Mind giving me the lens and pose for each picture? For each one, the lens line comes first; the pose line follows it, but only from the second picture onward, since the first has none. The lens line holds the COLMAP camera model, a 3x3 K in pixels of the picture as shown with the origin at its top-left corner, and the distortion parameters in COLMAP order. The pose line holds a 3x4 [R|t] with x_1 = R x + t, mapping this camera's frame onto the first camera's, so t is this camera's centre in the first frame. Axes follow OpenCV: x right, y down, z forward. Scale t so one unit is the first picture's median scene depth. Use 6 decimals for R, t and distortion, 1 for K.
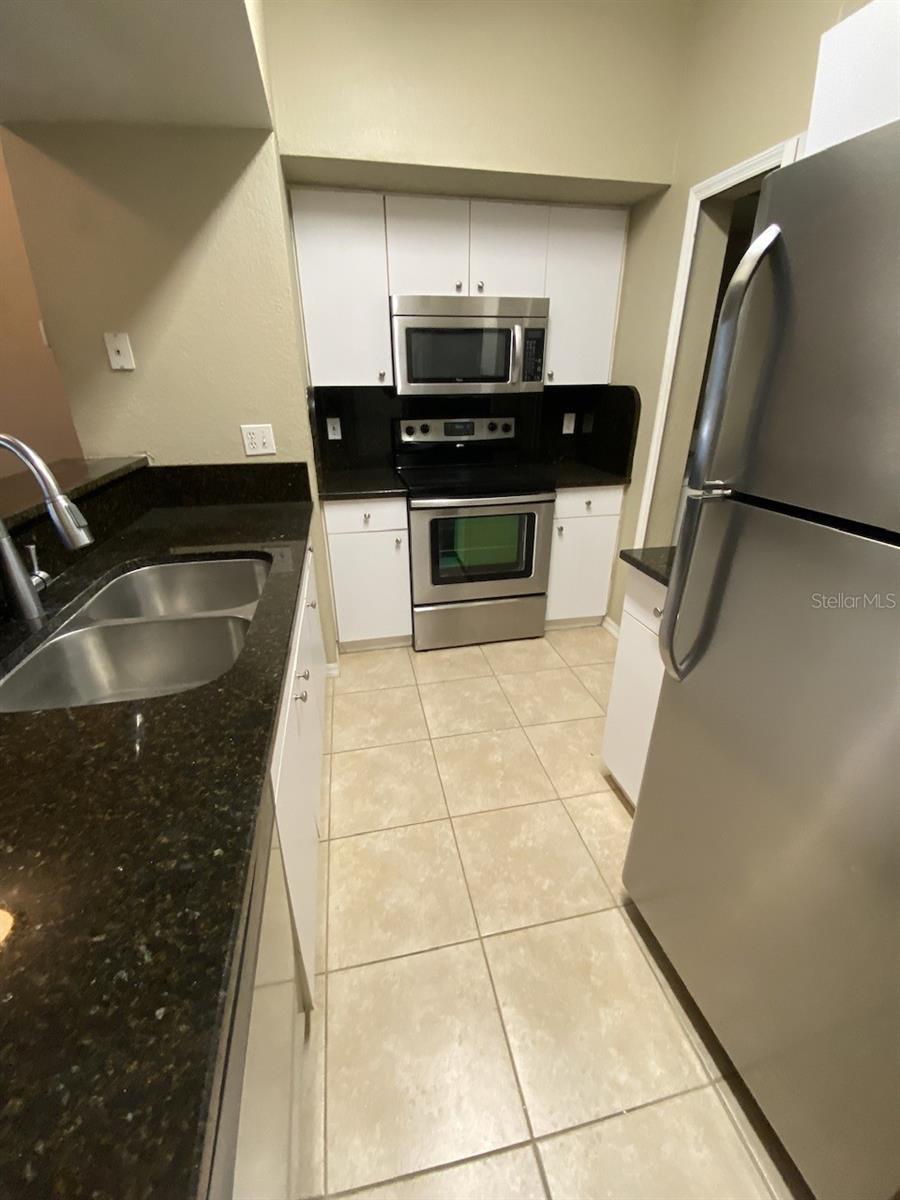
lens RADIAL K [[487.2, 0, 451.1], [0, 487.2, 595.4], [0, 0, 1]] dist [0.008392, -0.008766]
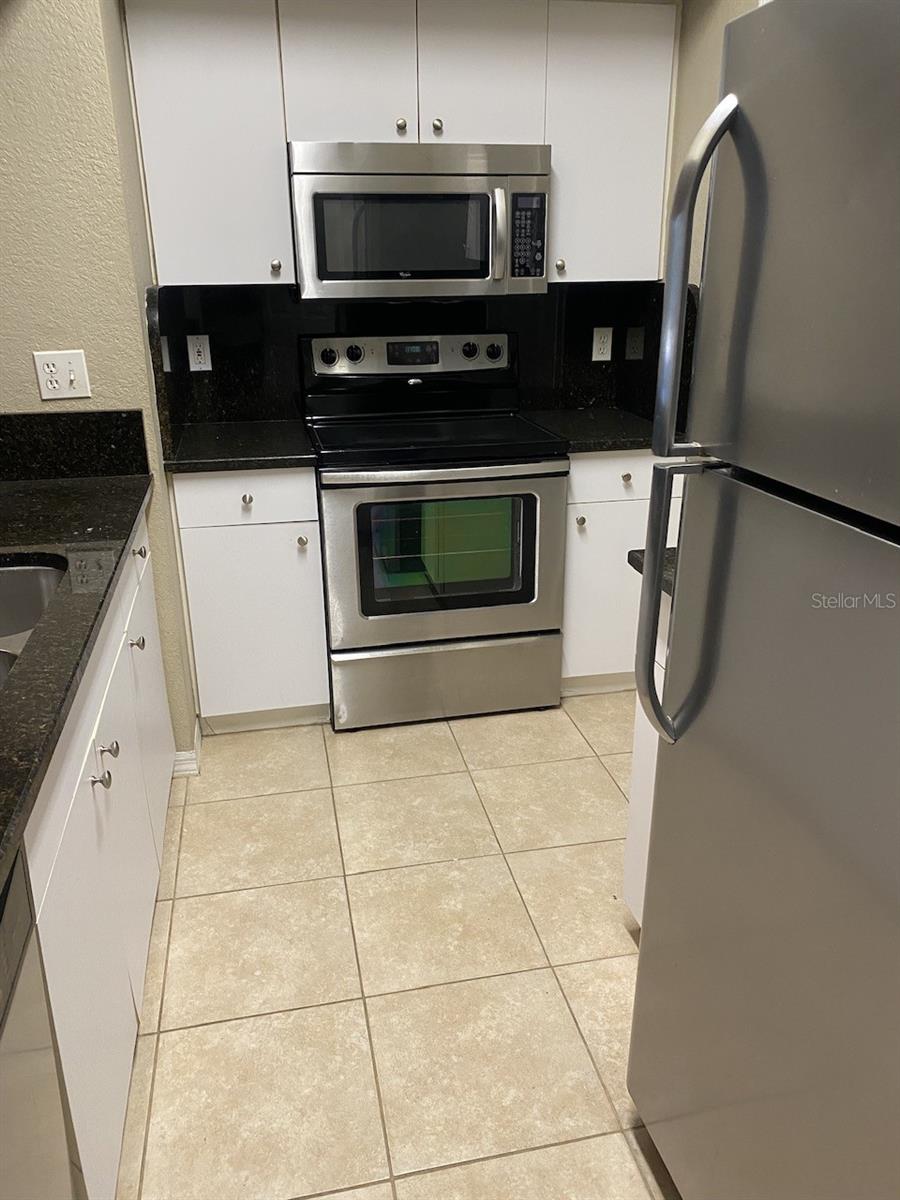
lens RADIAL K [[916.9, 0, 466.7], [0, 916.9, 598.9], [0, 0, 1]] dist [0.004898, 0.000567]
pose [[0.999921, -0.003445, 0.012091, 0.089587], [0.004128, 0.998373, -0.056870, 0.025215], [-0.011875, 0.056915, 0.998308, -0.123698]]
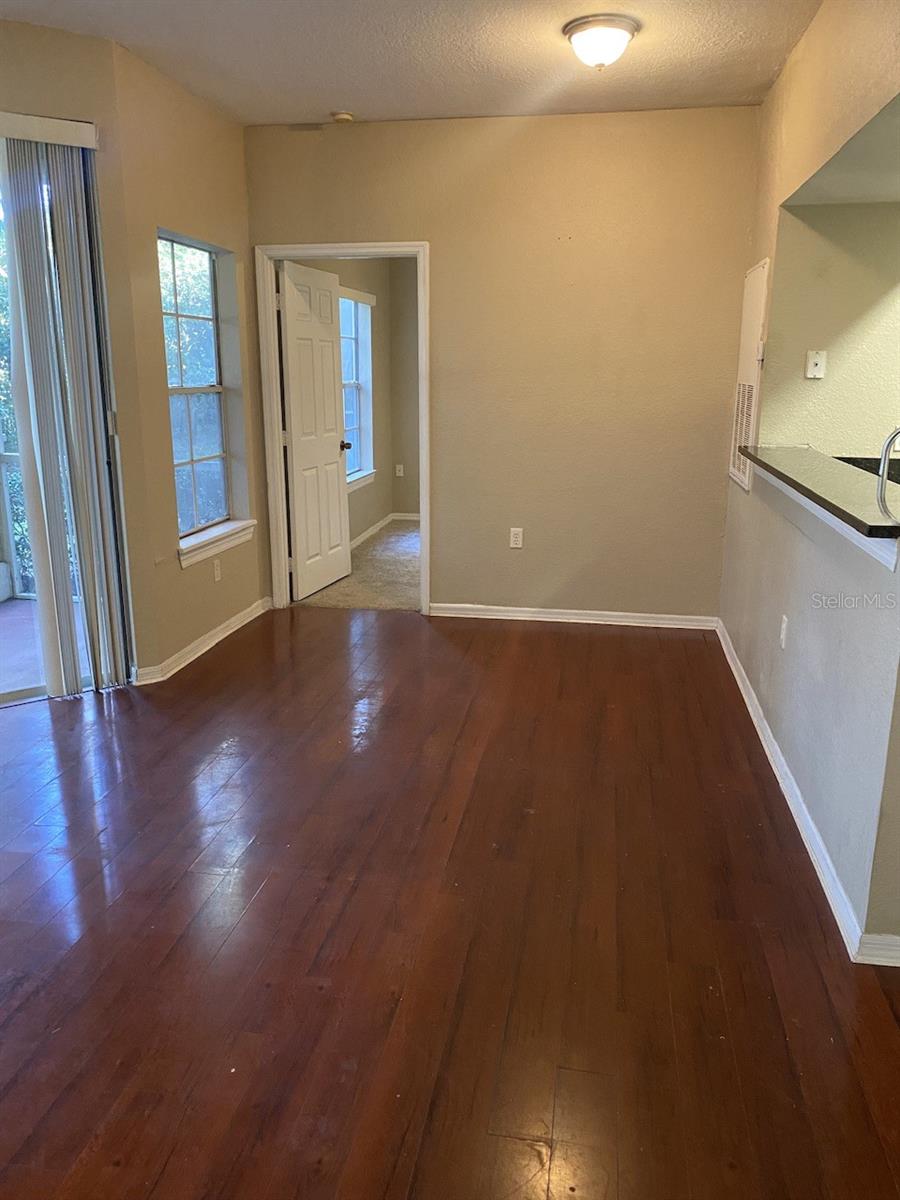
lens RADIAL K [[916.9, 0, 448.0], [0, 916.9, 601.2], [0, 0, 1]] dist [0.004898, 0.000567]
pose [[0.928007, 0.100611, -0.358721, -0.554626], [-0.159223, 0.977589, -0.137722, 0.470140], [0.336826, 0.184924, 0.923229, -1.144388]]
